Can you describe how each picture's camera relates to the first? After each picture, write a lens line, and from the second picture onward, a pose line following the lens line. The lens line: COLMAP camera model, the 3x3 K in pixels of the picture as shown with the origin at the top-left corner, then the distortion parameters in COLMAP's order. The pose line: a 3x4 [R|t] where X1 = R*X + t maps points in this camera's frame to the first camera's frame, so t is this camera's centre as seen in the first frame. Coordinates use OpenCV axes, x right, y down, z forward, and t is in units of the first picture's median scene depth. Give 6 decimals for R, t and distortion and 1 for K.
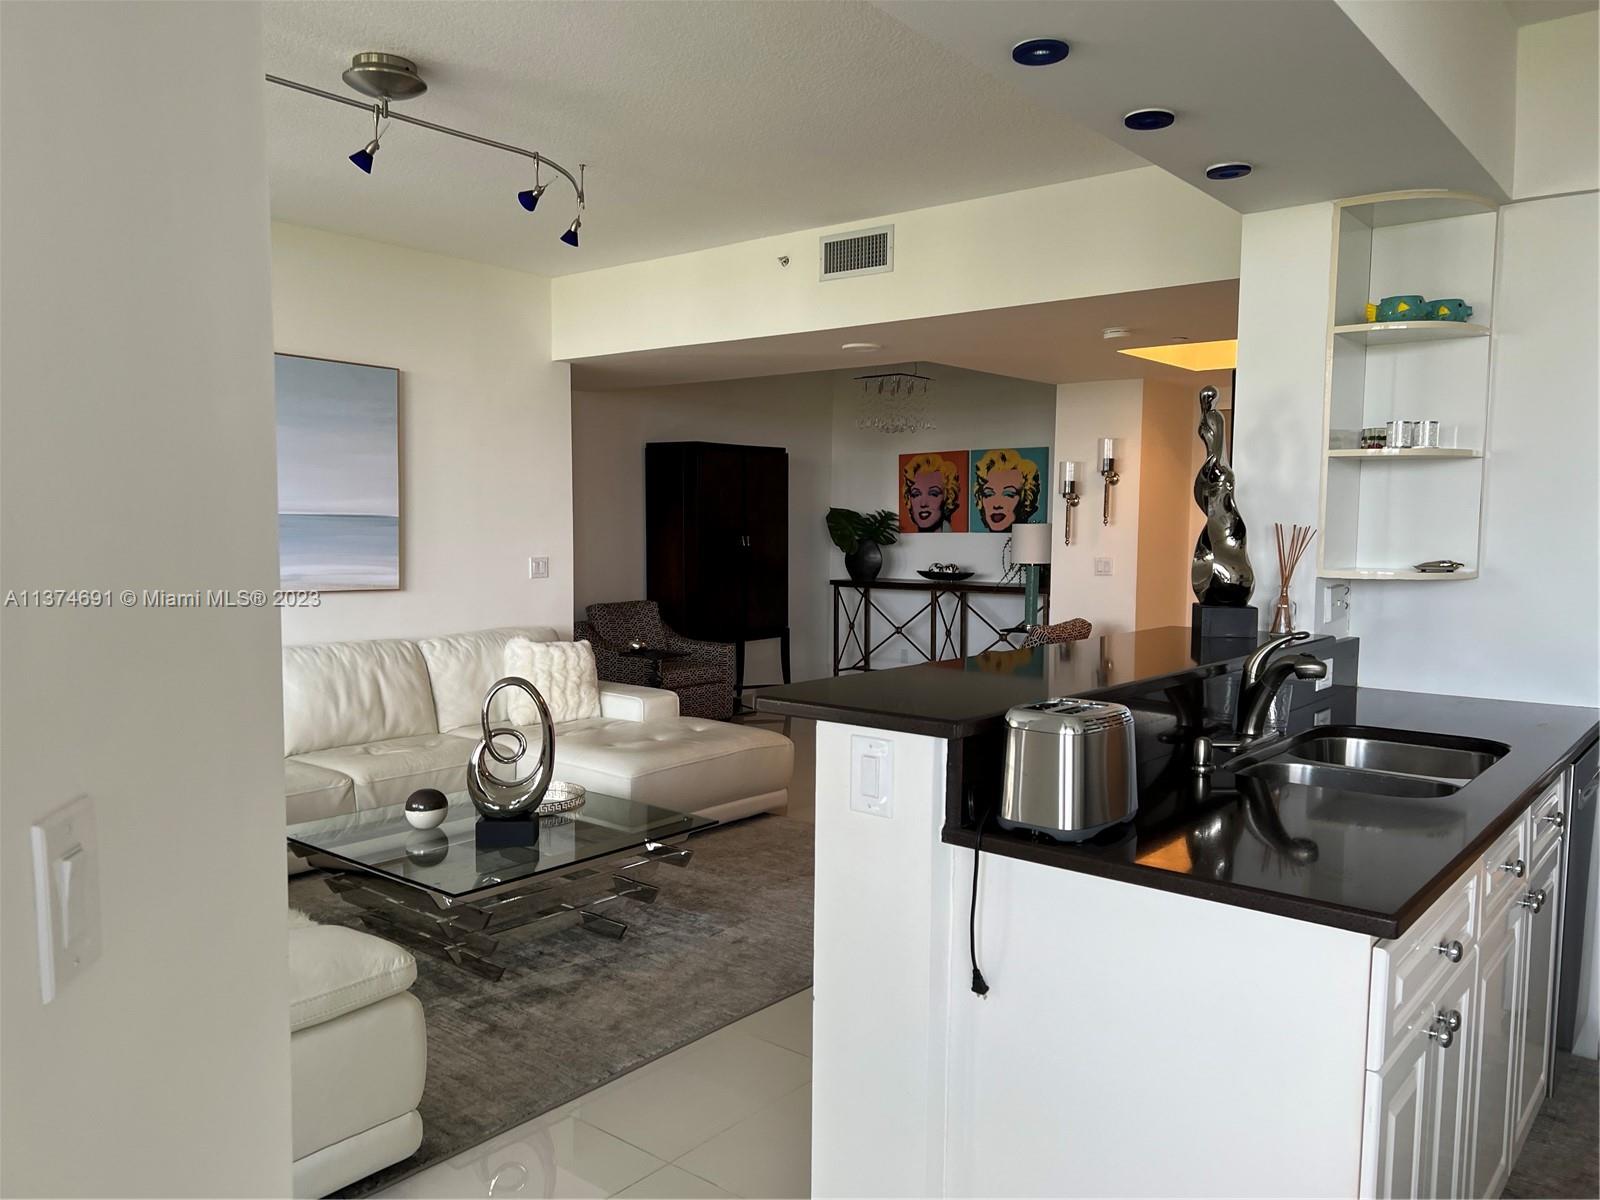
lens RADIAL K [[1201.4, 0, 780.8], [0, 1201.4, 611.8], [0, 0, 1]] dist [0.059883, -0.065271]
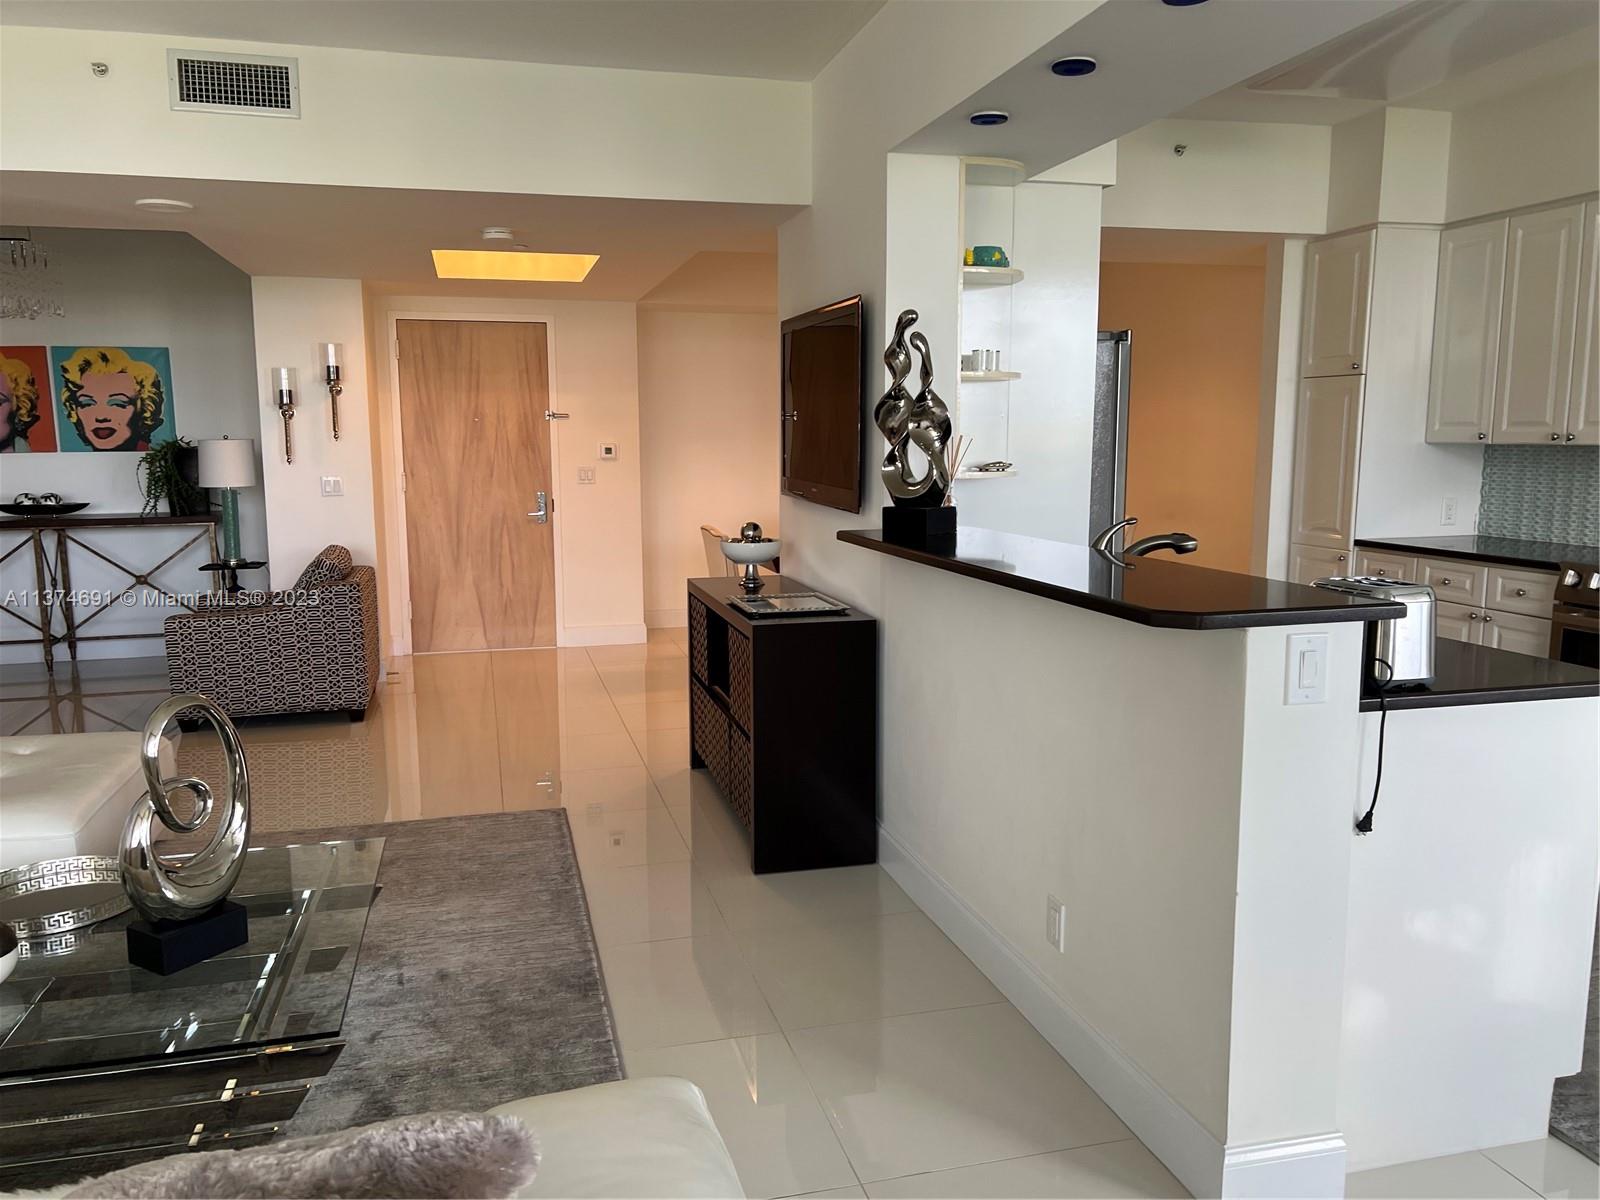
lens RADIAL K [[1201.4, 0, 787.5], [0, 1201.4, 597.0], [0, 0, 1]] dist [0.059883, -0.065271]
pose [[0.586668, -0.121246, 0.800700, -0.272883], [0.073966, 0.992618, 0.096112, -0.016992], [-0.806443, 0.002839, 0.591305, 0.189313]]
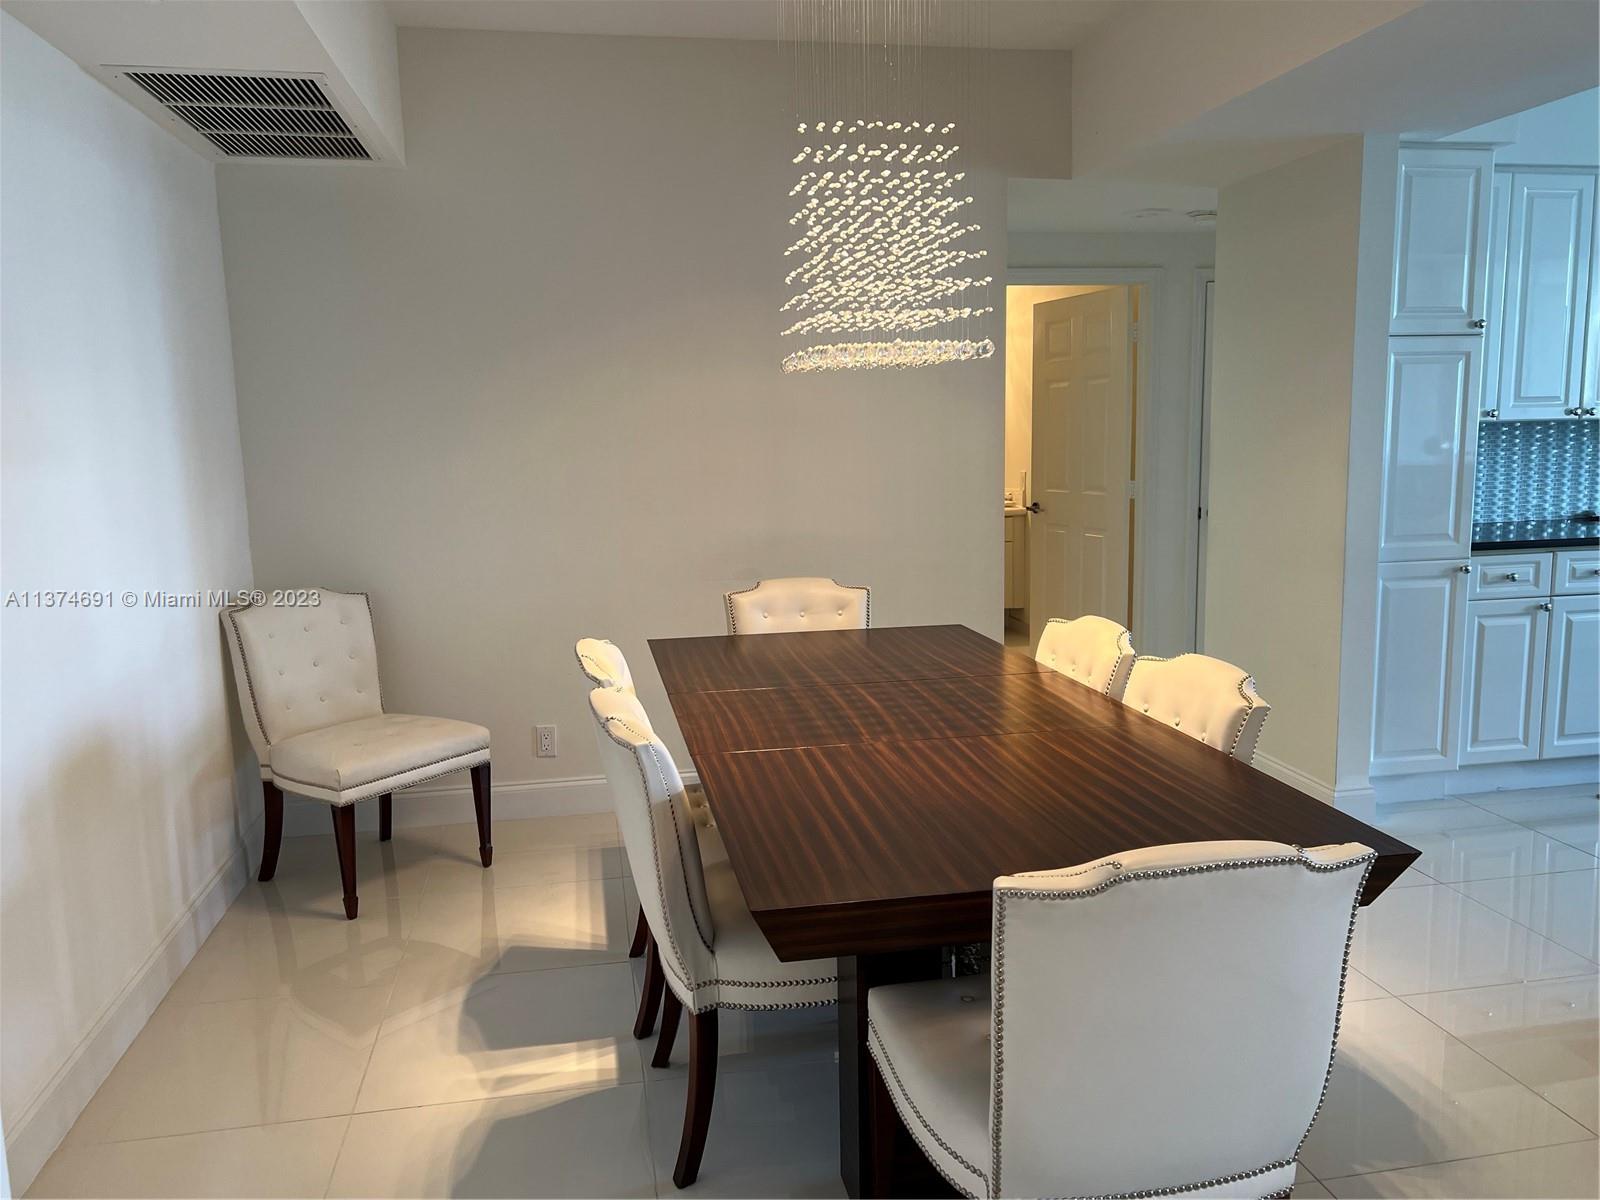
lens RADIAL K [[1201.4, 0, 792.0], [0, 1201.4, 593.5], [0, 0, 1]] dist [0.059883, -0.065271]
pose [[-0.765222, -0.086441, 0.637936, 0.379312], [0.063983, 0.975826, 0.208975, -0.074104], [-0.640578, 0.200729, -0.741193, 0.975408]]
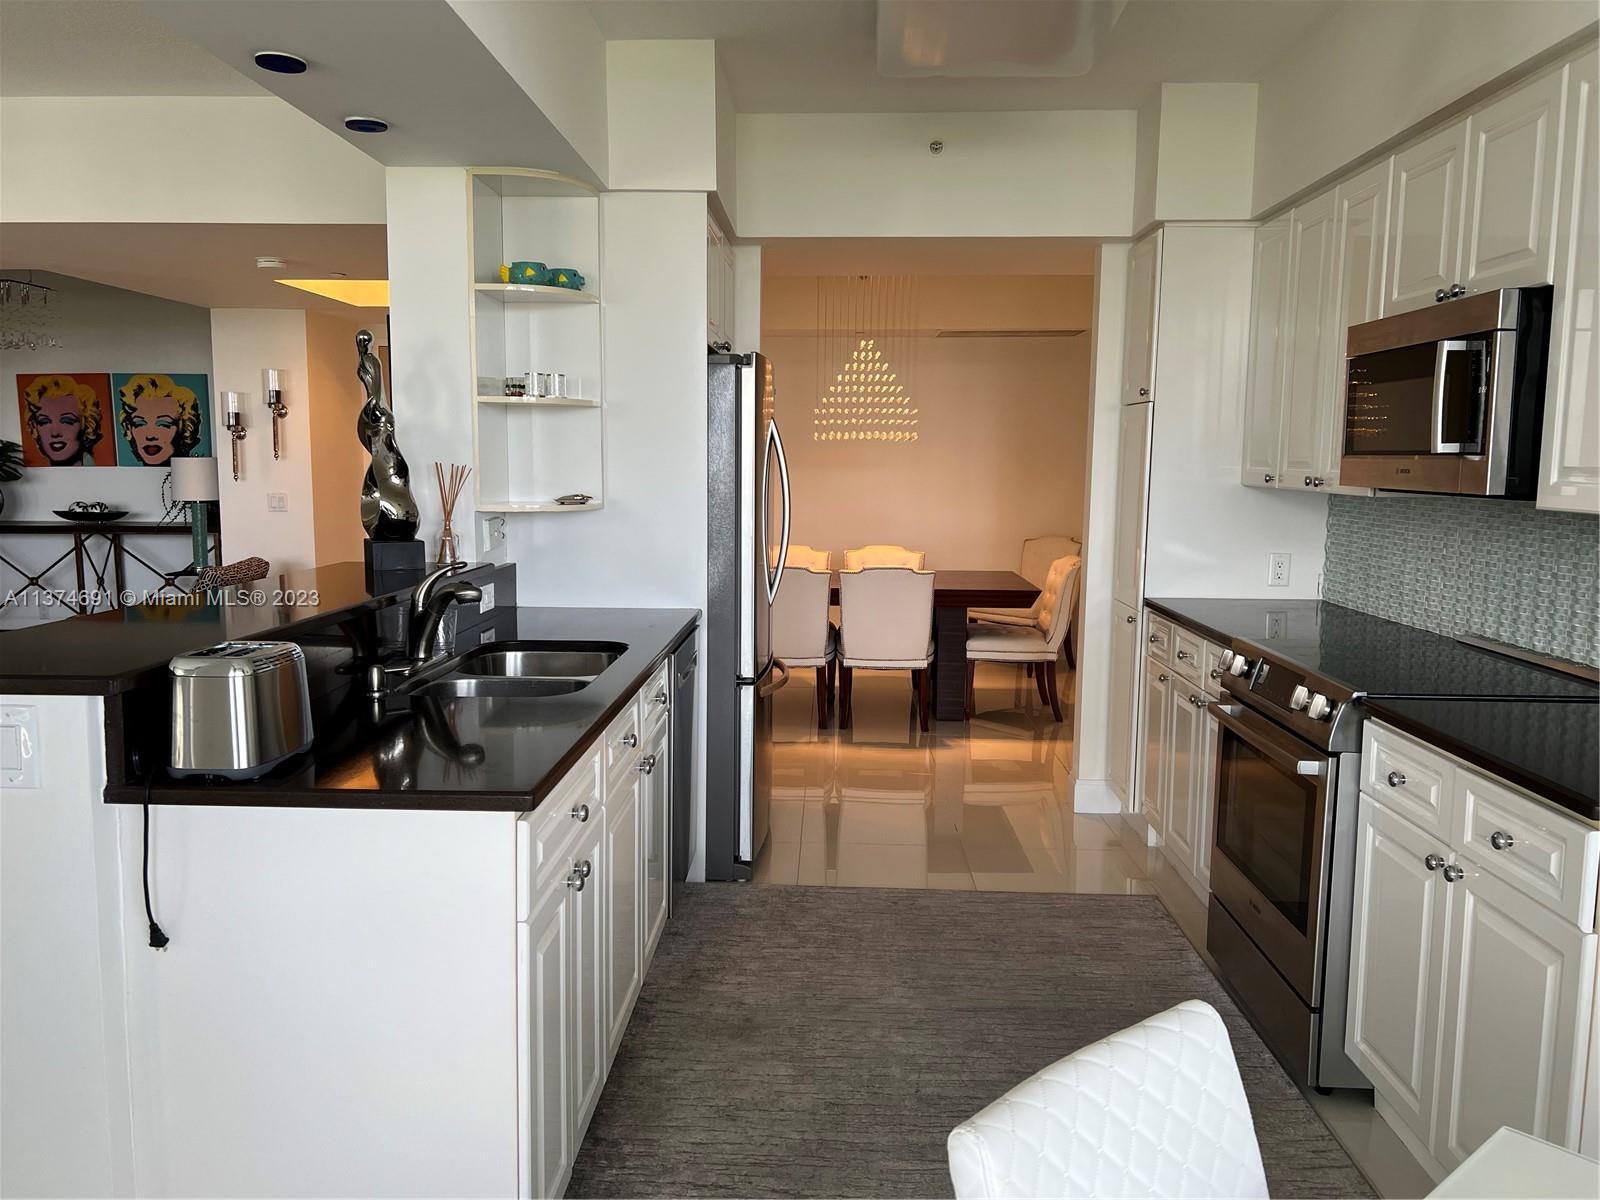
lens RADIAL K [[1201.4, 0, 790.7], [0, 1201.4, 598.3], [0, 0, 1]] dist [0.059883, -0.065271]
pose [[0.792001, -0.072706, 0.606175, -0.002118], [0.044872, 0.997130, 0.060970, -0.001398], [-0.608868, -0.021088, 0.792991, -0.023694]]
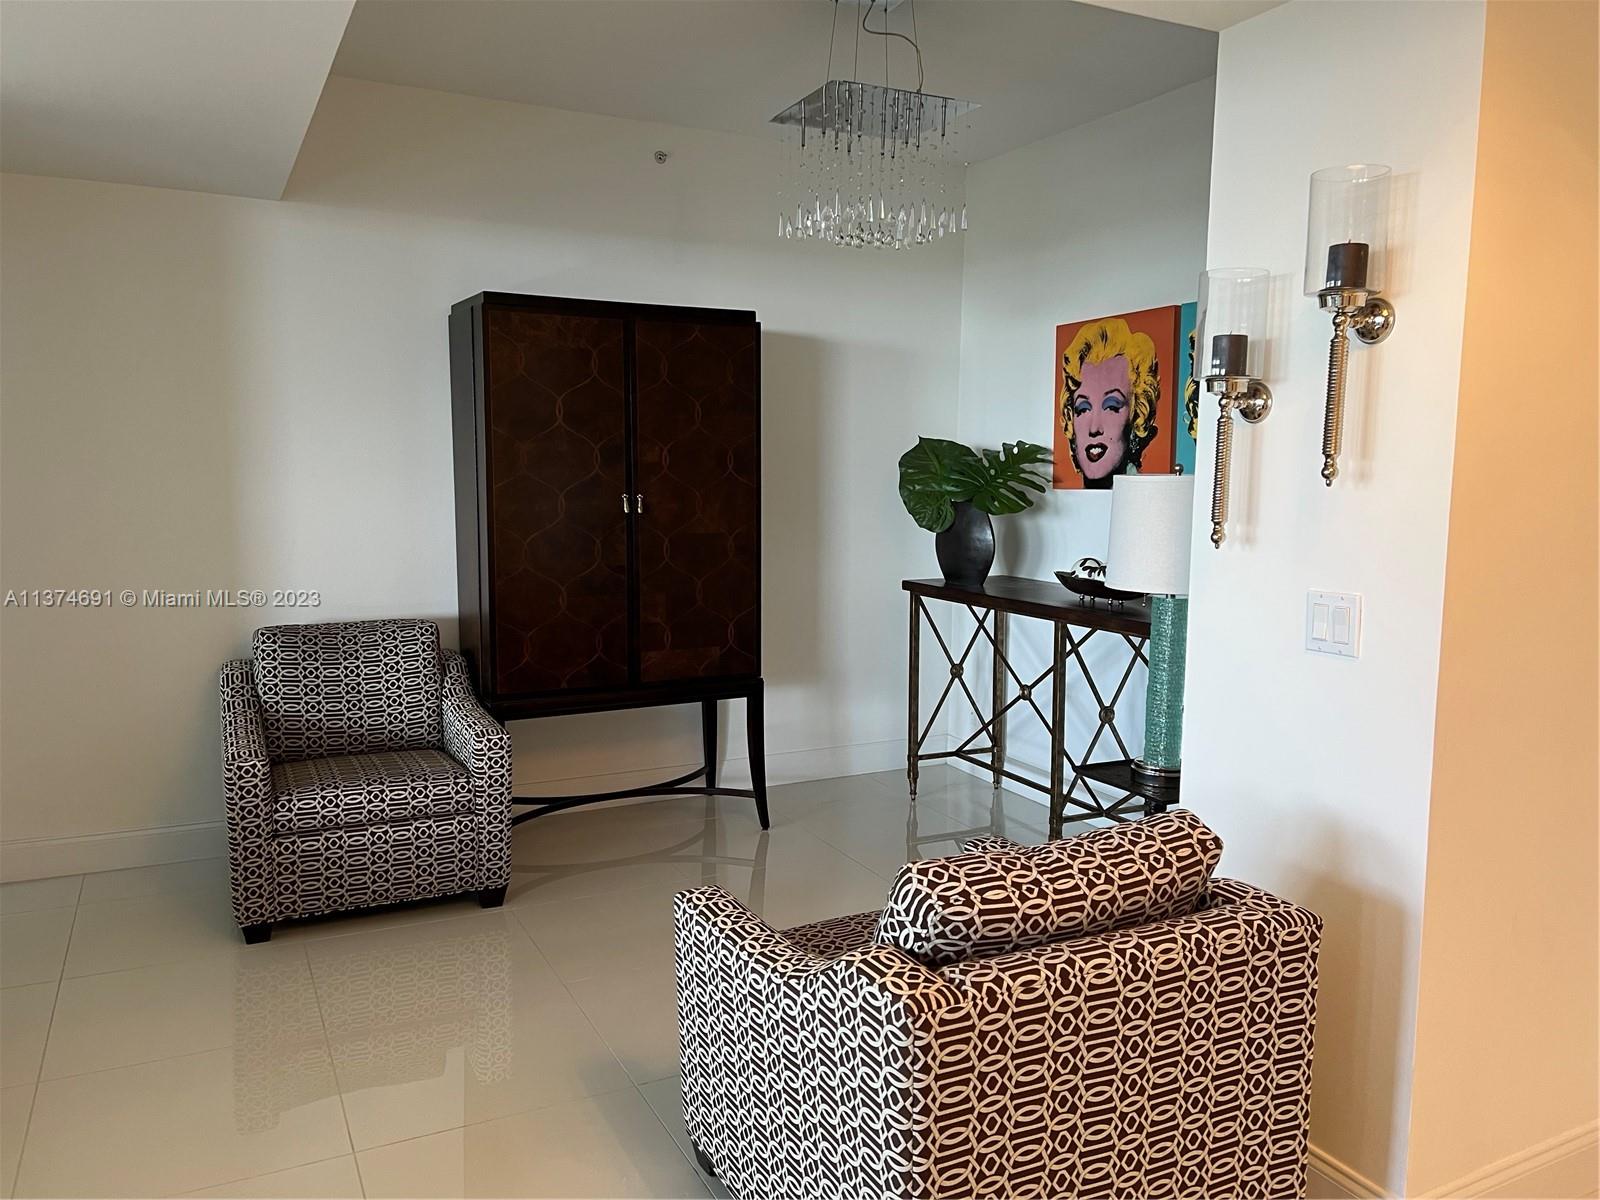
lens RADIAL K [[1201.4, 0, 812.7], [0, 1201.4, 602.8], [0, 0, 1]] dist [0.059883, -0.065271]
pose [[0.920890, 0.050576, -0.386528, 0.267434], [-0.035443, 0.998304, 0.046183, -0.052019], [0.388208, -0.028830, 0.921121, 0.686654]]
